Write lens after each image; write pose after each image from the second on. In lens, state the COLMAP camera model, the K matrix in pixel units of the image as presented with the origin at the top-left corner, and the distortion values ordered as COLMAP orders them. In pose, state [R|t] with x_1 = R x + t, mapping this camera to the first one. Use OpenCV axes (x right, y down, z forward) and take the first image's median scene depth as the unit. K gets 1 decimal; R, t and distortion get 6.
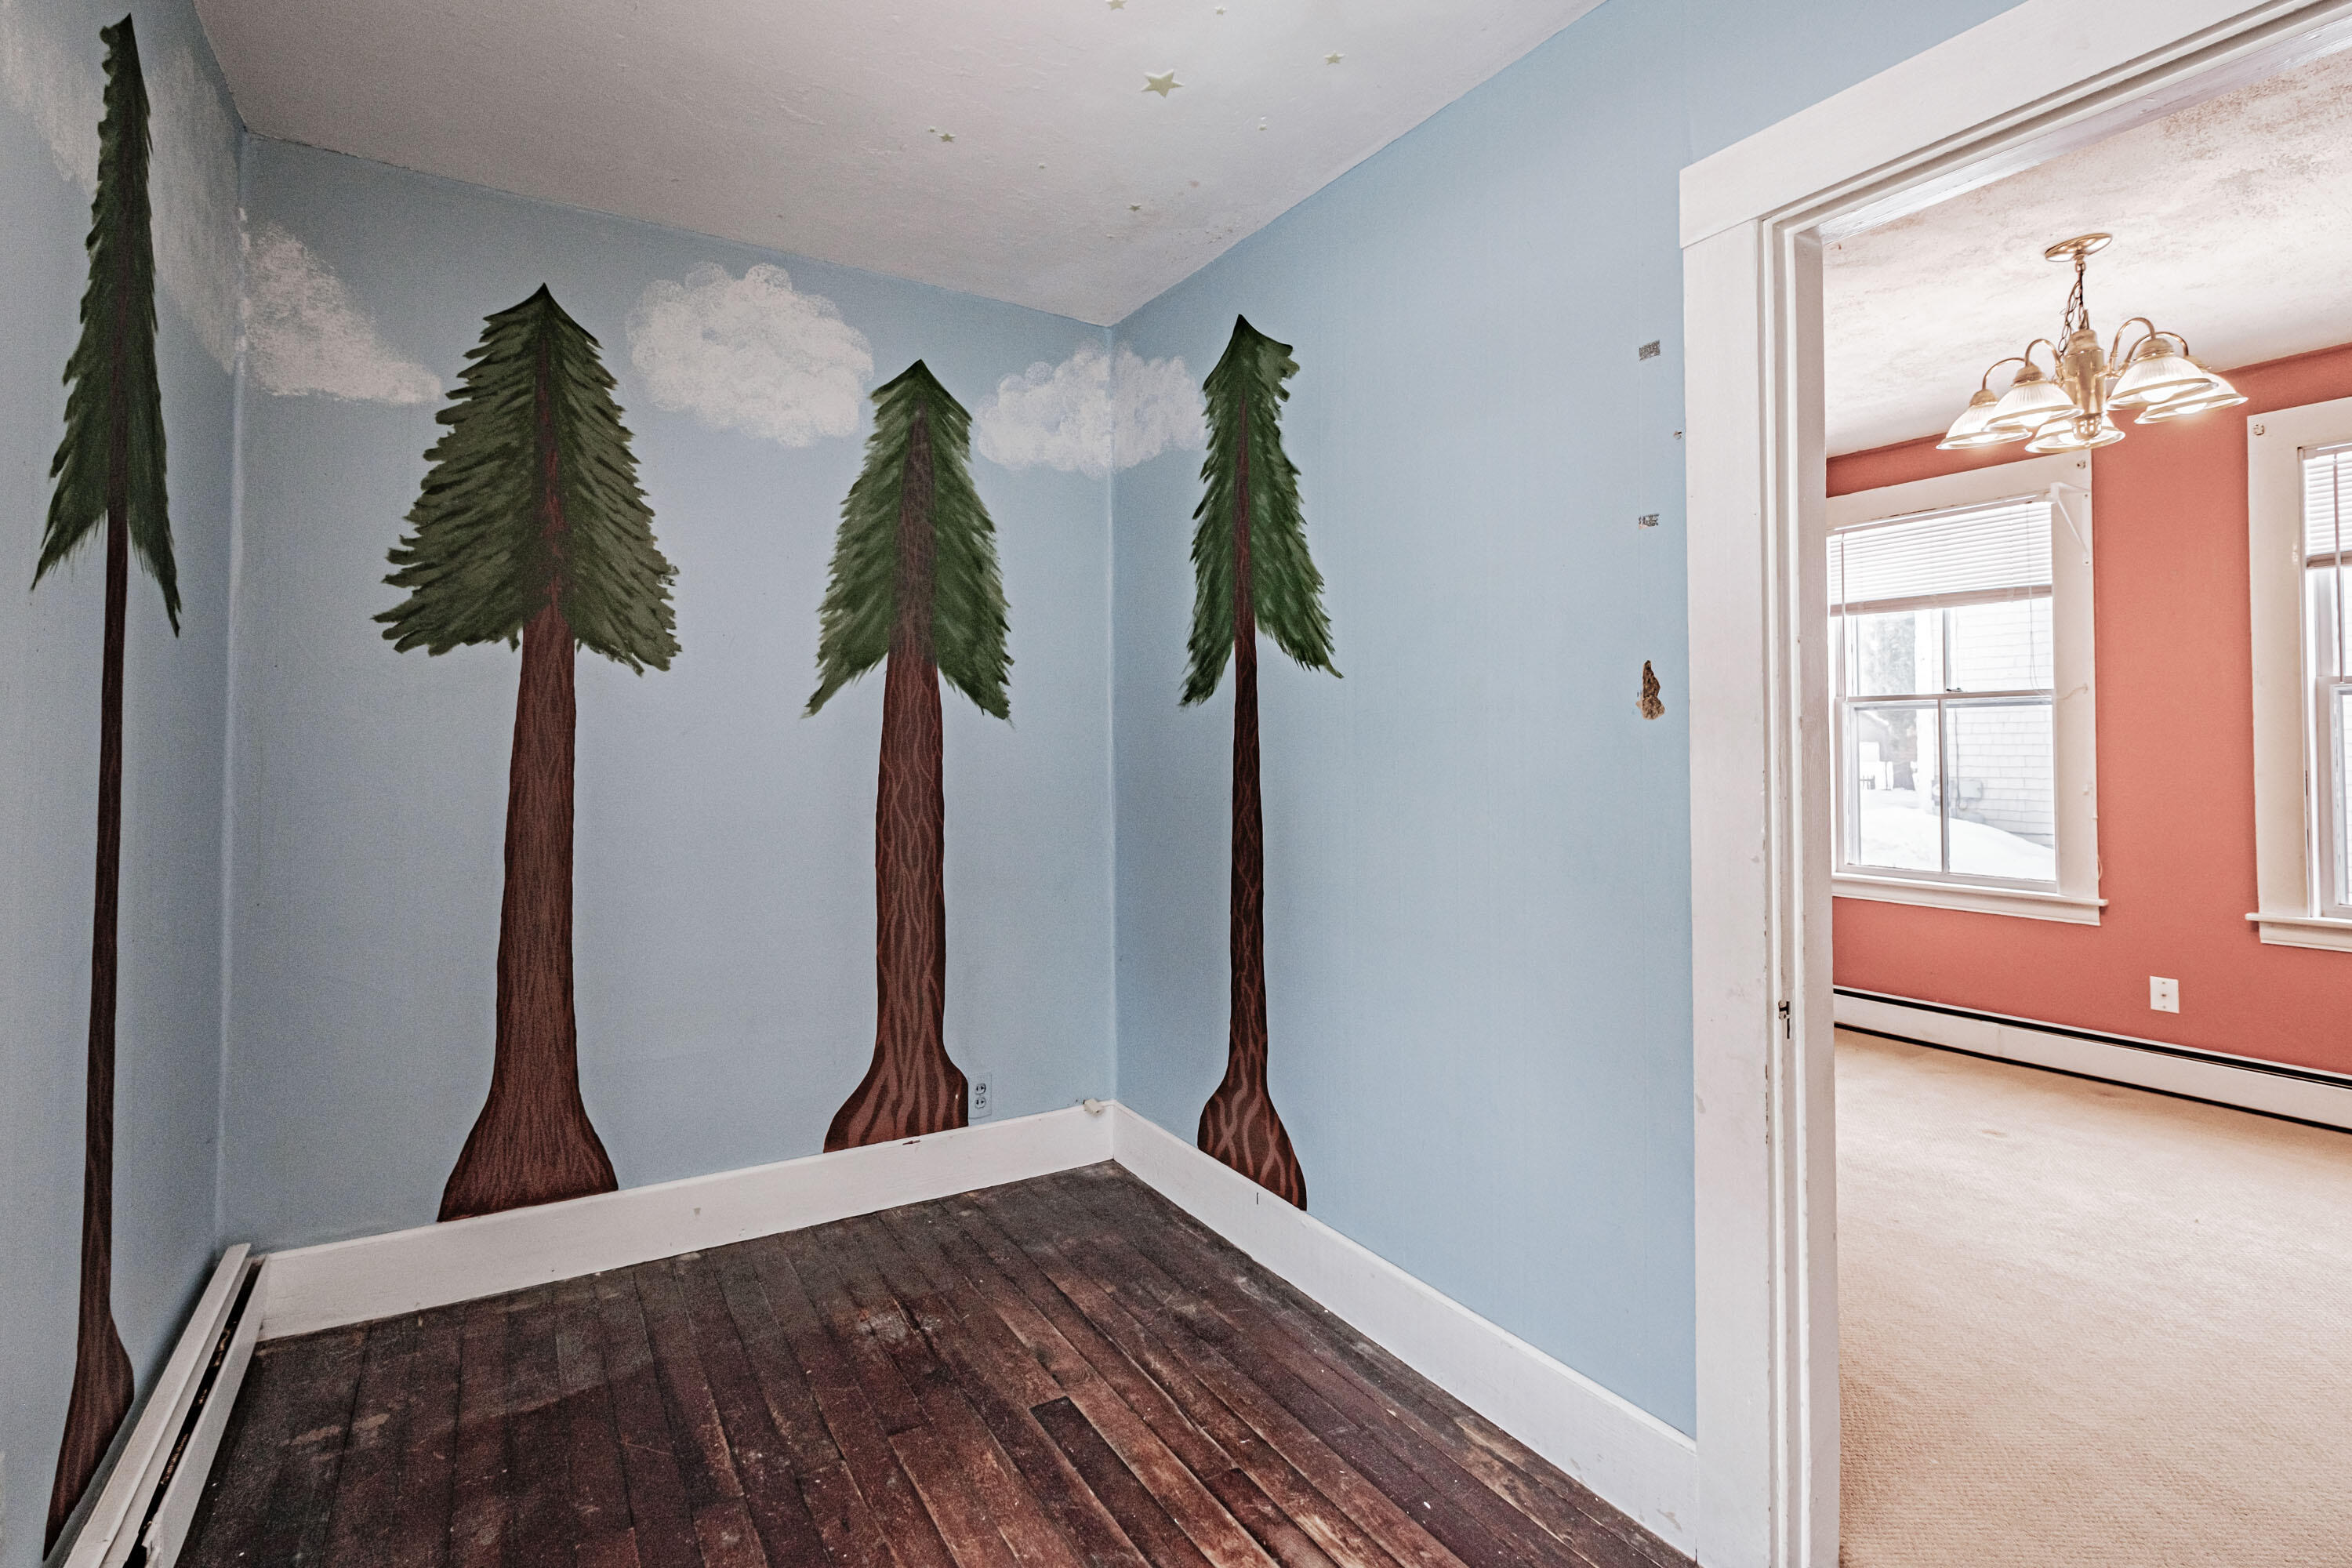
lens RADIAL K [[1048.6, 0, 1094.7], [0, 1048.6, 720.3], [0, 0, 1]] dist [0.004991, -0.003882]
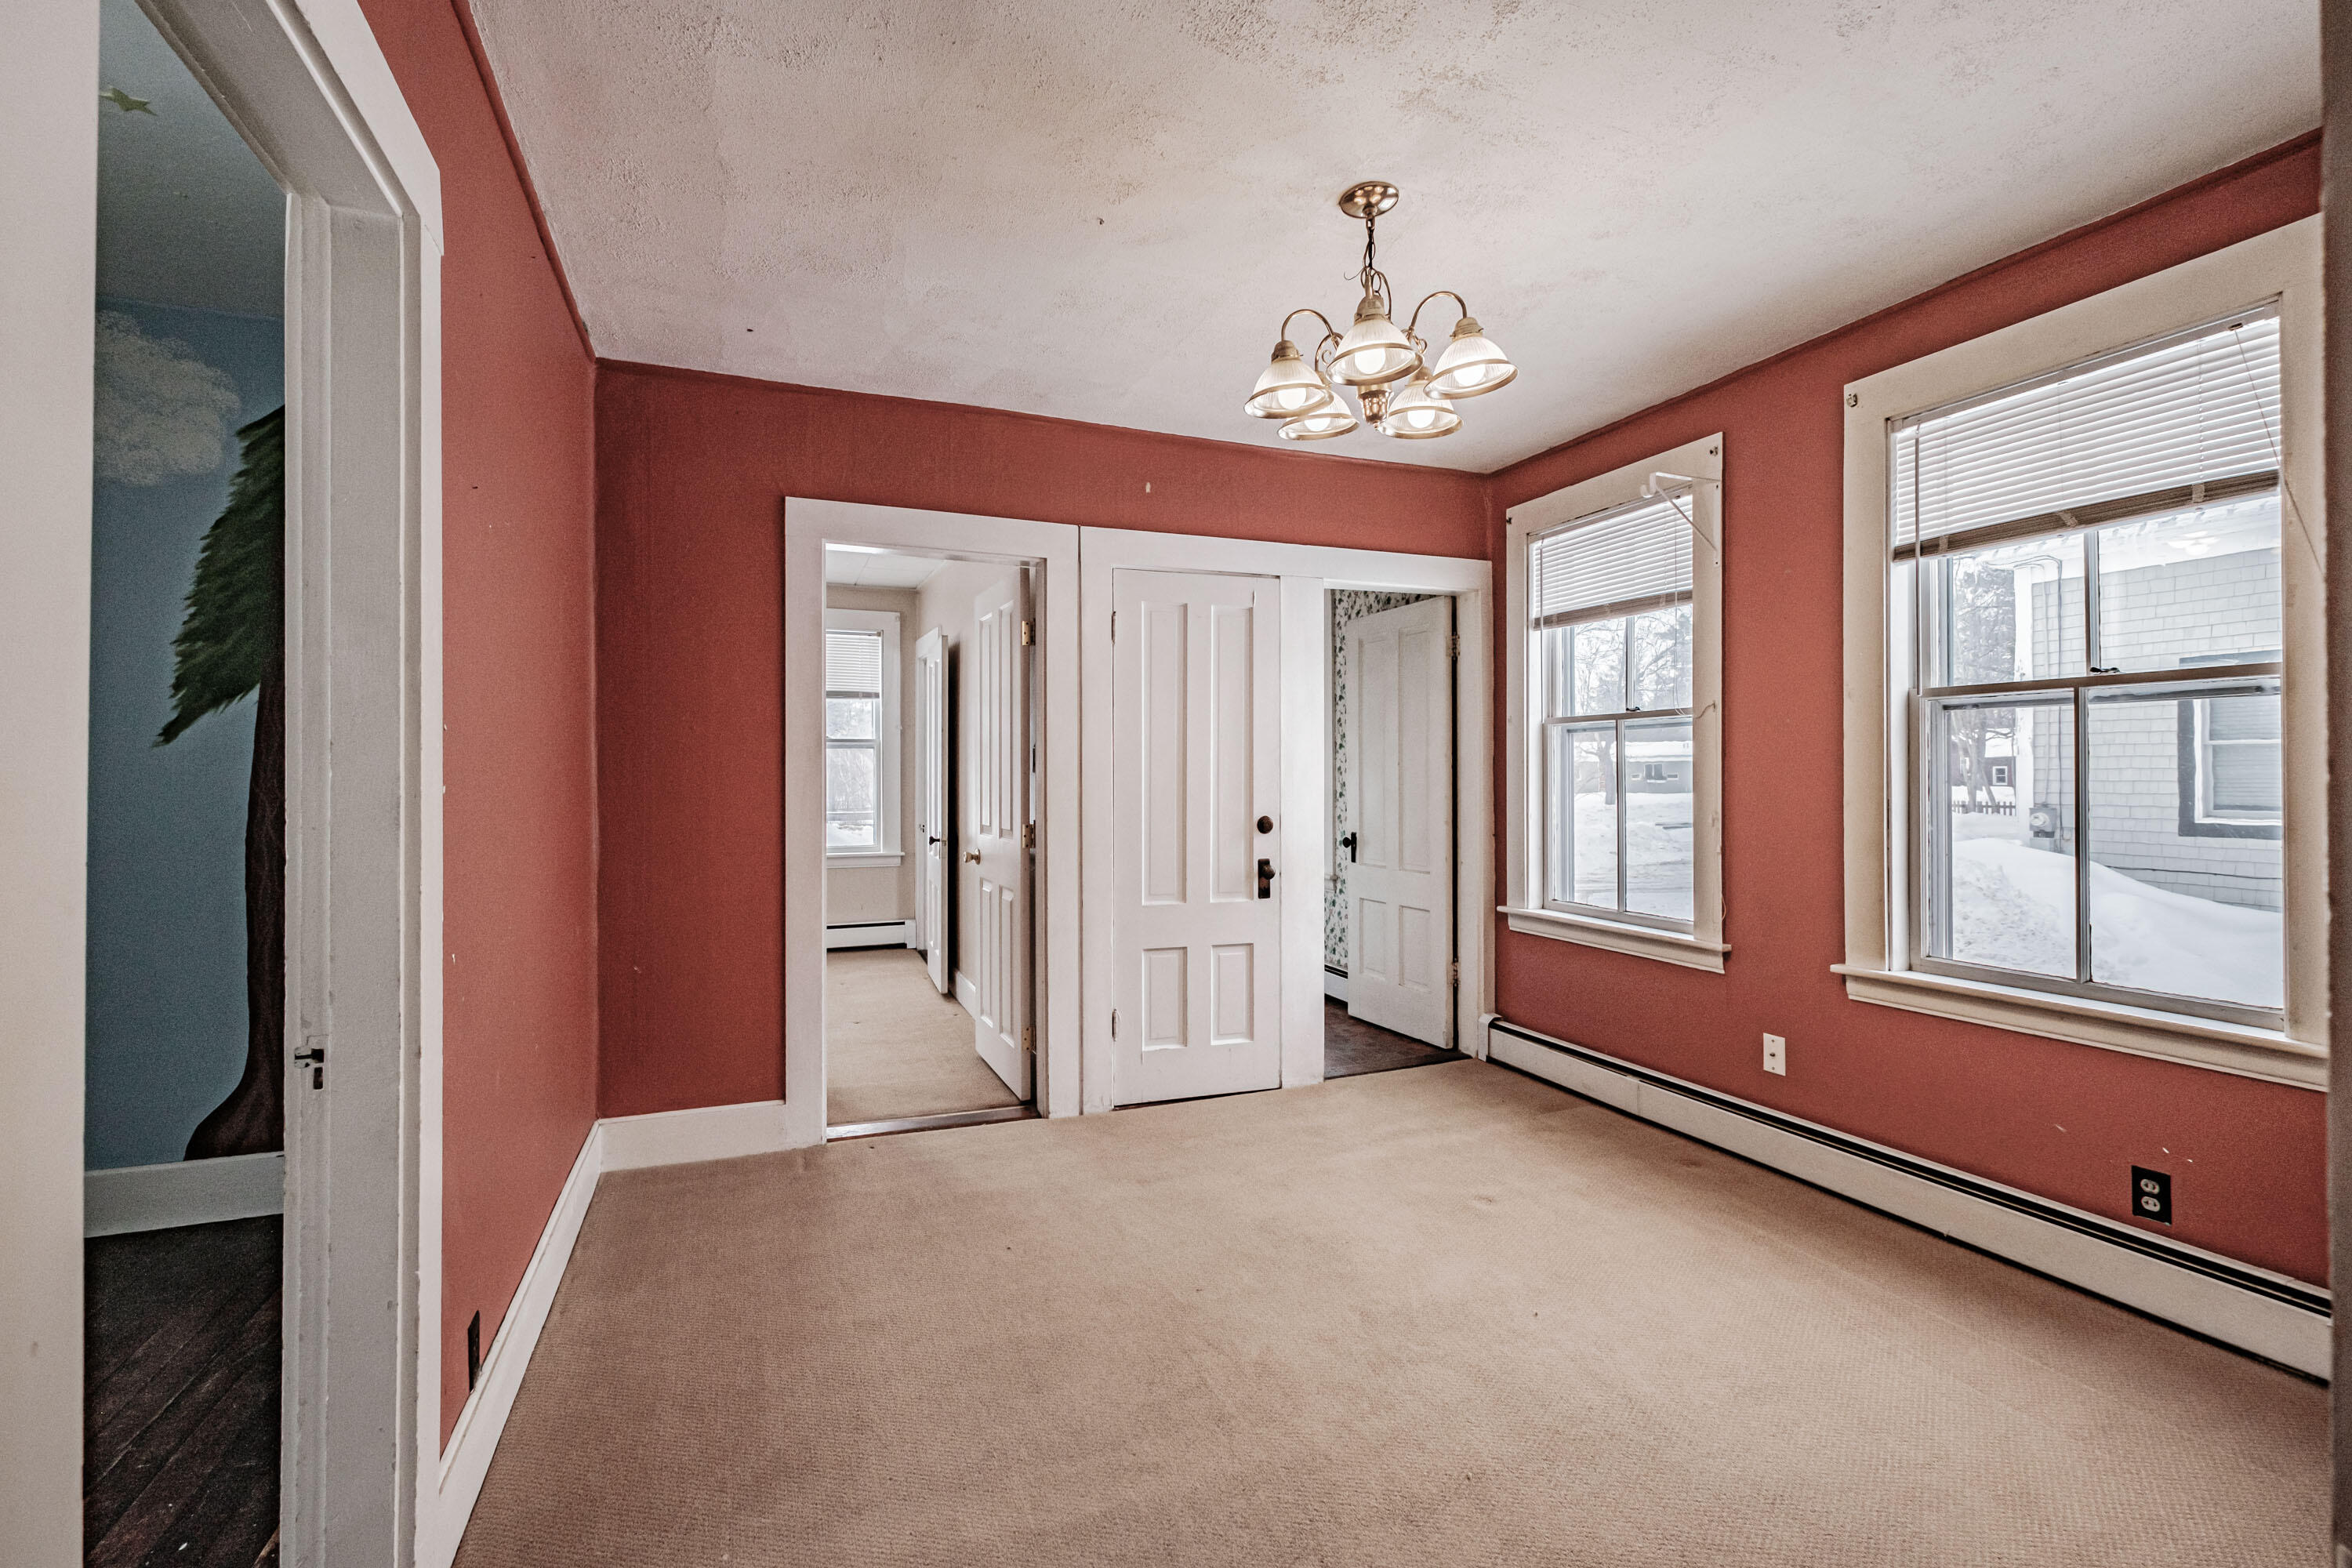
lens RADIAL K [[1048.6, 0, 1204.8], [0, 1048.6, 759.1], [0, 0, 1]] dist [0.004991, -0.003882]
pose [[0.991337, -0.002030, -0.131329, 0.862988], [0.004607, 0.999803, 0.019321, -0.005177], [0.131264, -0.019759, 0.991151, 0.097259]]
